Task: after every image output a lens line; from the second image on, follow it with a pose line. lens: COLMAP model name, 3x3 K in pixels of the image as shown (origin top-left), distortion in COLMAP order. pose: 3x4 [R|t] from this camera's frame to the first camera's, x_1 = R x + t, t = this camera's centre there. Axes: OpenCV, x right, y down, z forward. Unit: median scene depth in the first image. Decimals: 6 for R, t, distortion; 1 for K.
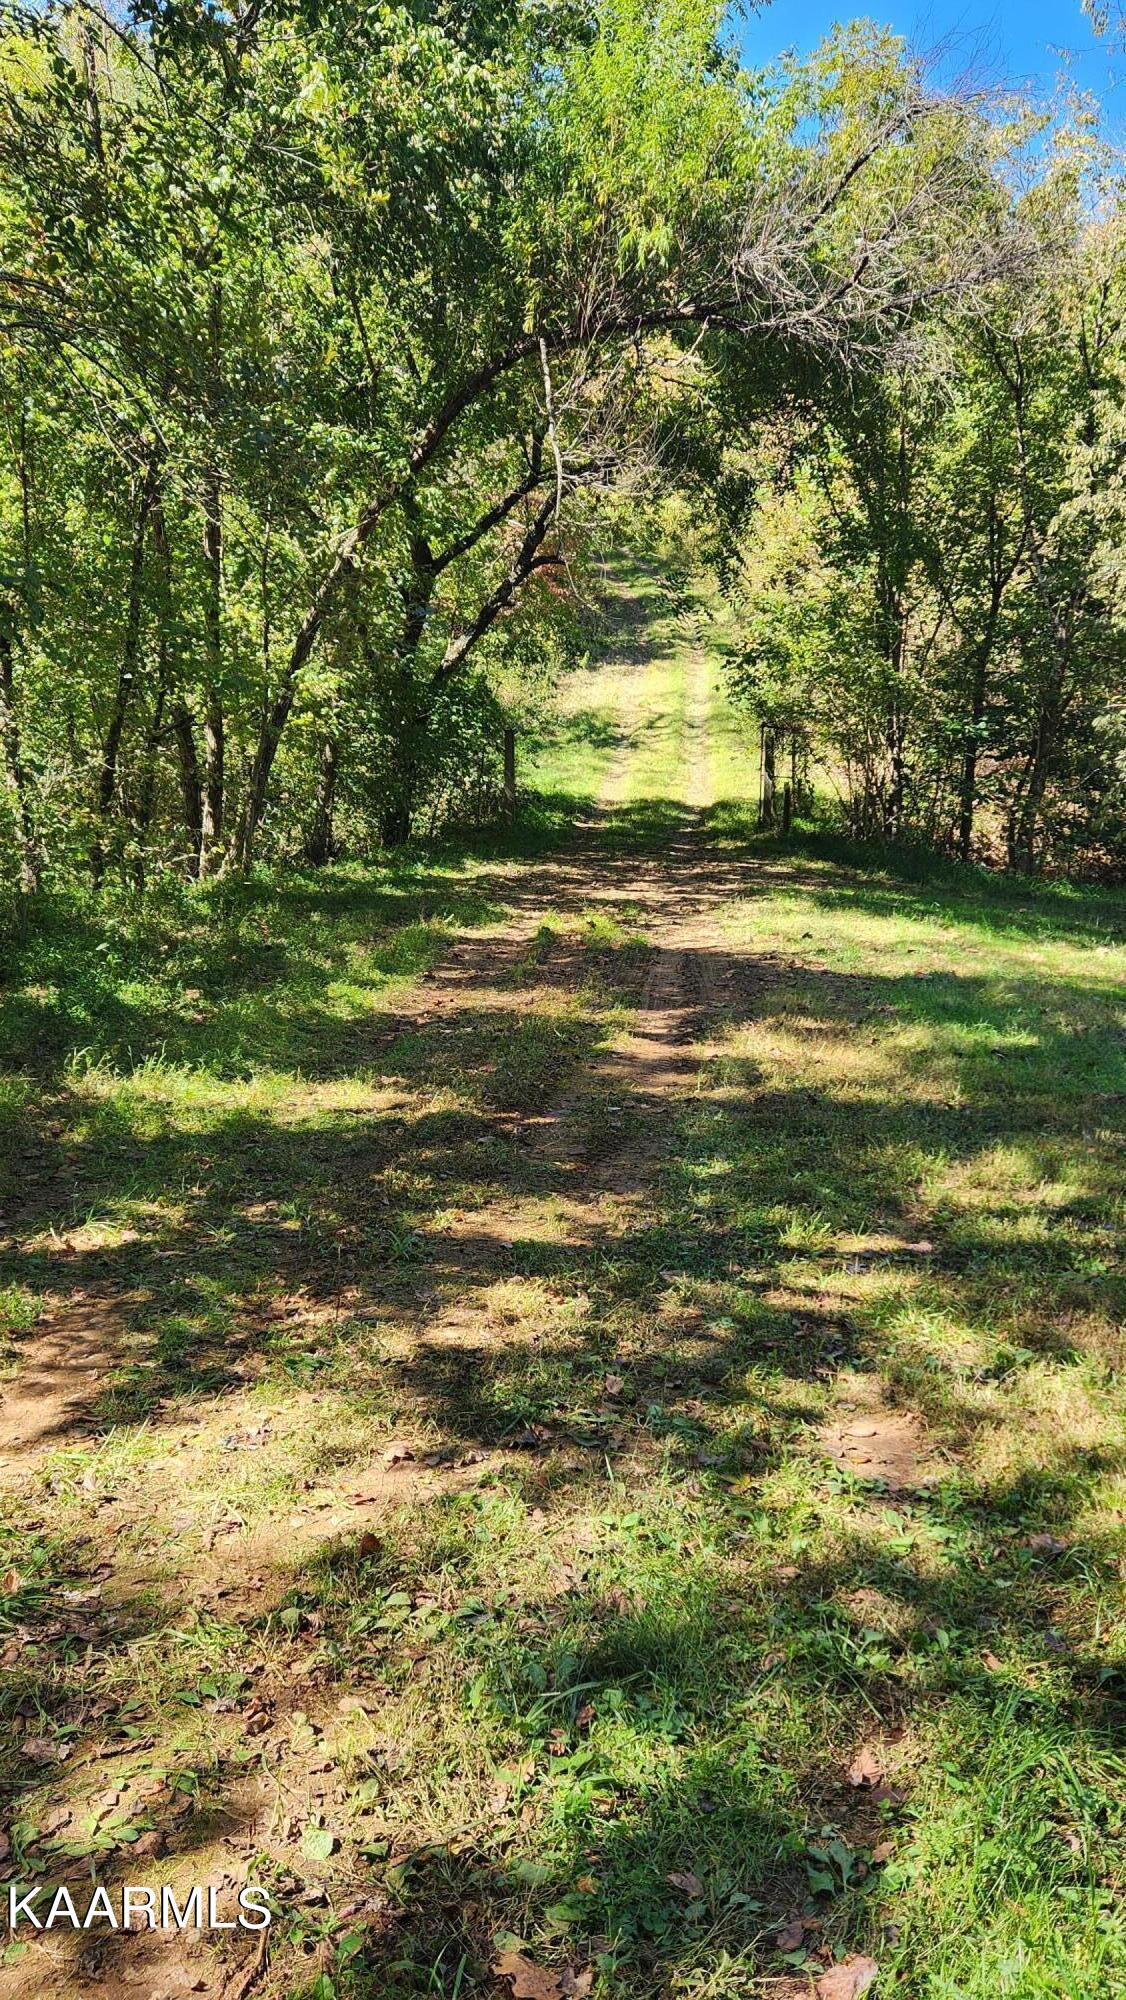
lens RADIAL K [[1359.0, 0, 567.9], [0, 1359.0, 1001.7], [0, 0, 1]] dist [0.004467, -0.000036]
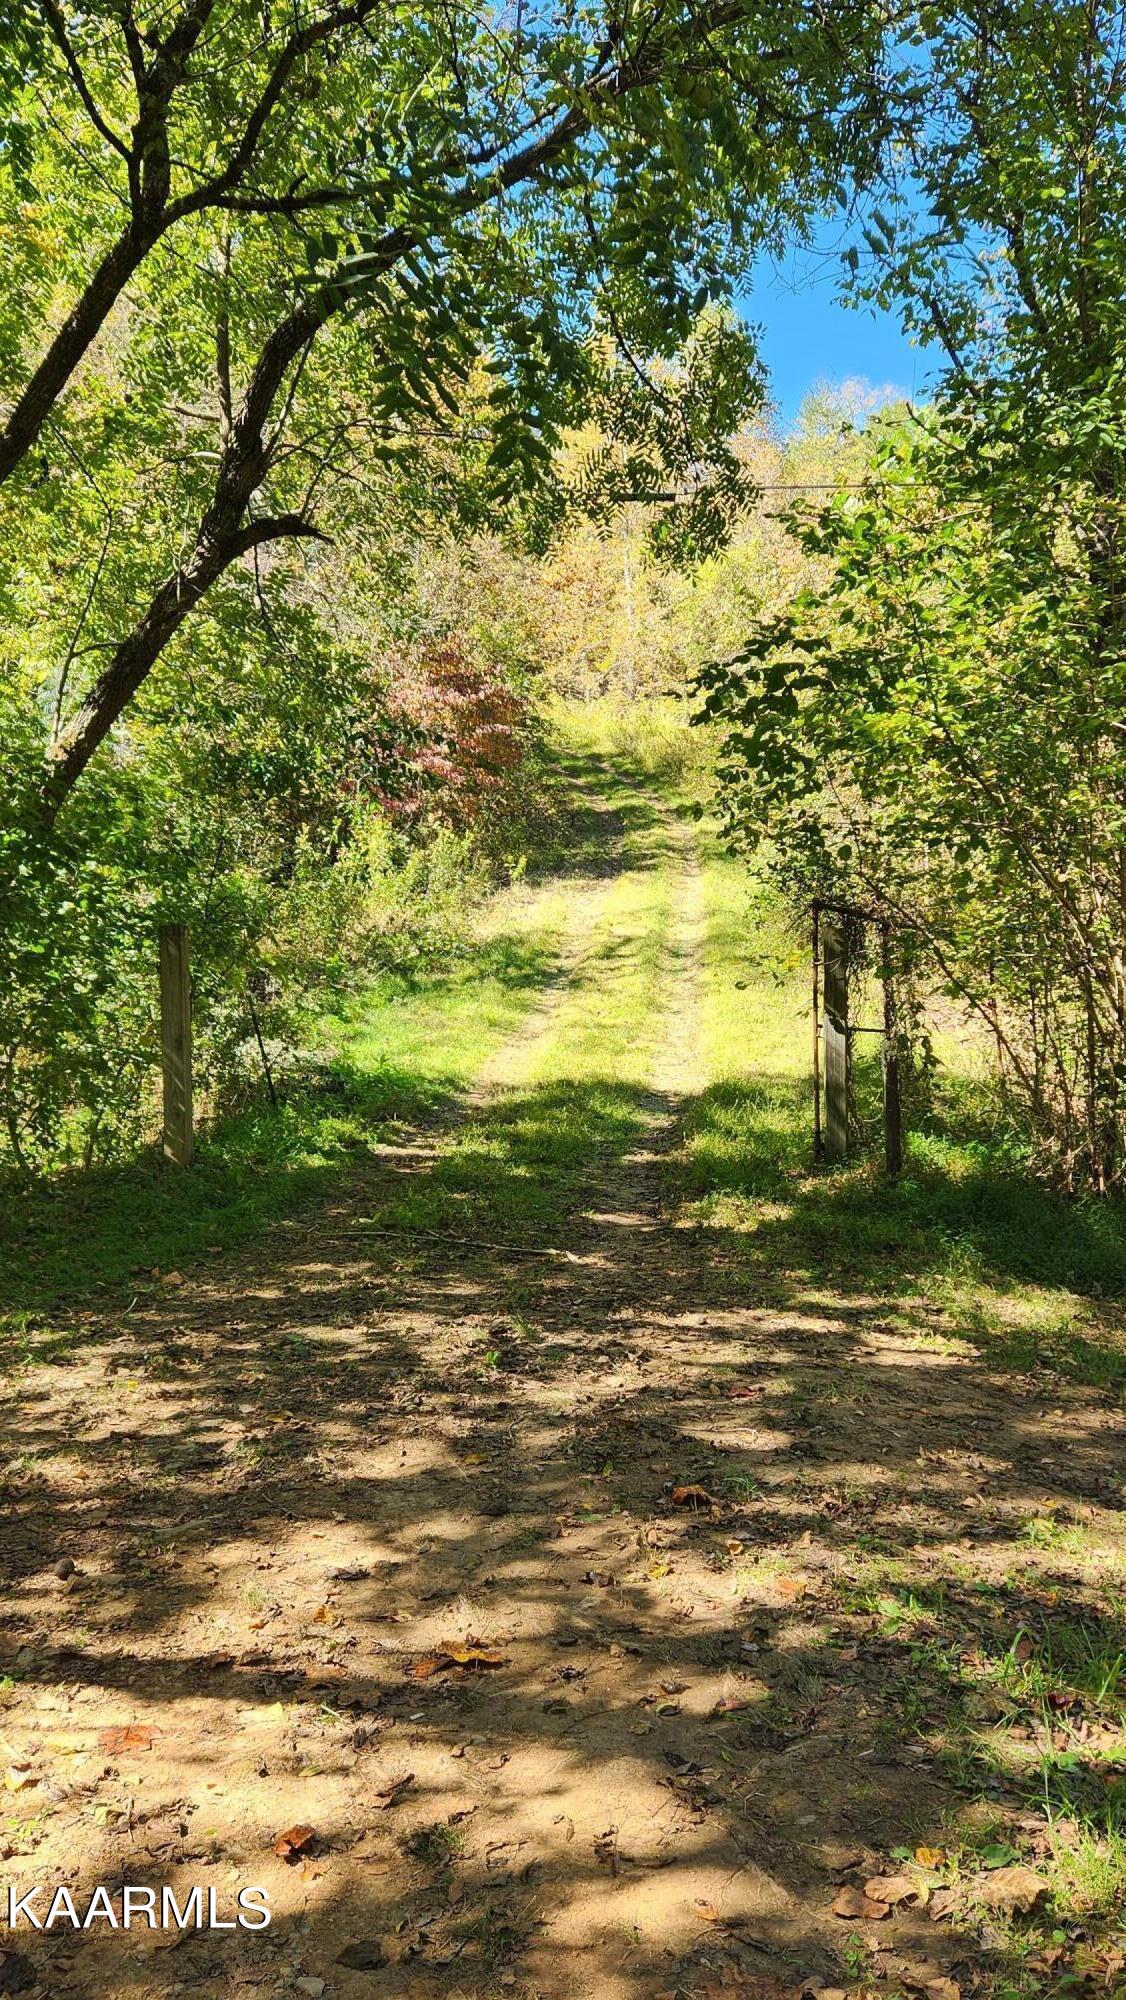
lens RADIAL K [[1359.0, 0, 560.7], [0, 1359.0, 1005.3], [0, 0, 1]] dist [0.004467, -0.000036]
pose [[0.999692, -0.017344, -0.017749, 0.053380], [0.013679, 0.981880, -0.189010, -0.070112], [0.020705, 0.188709, 0.981815, 0.432668]]
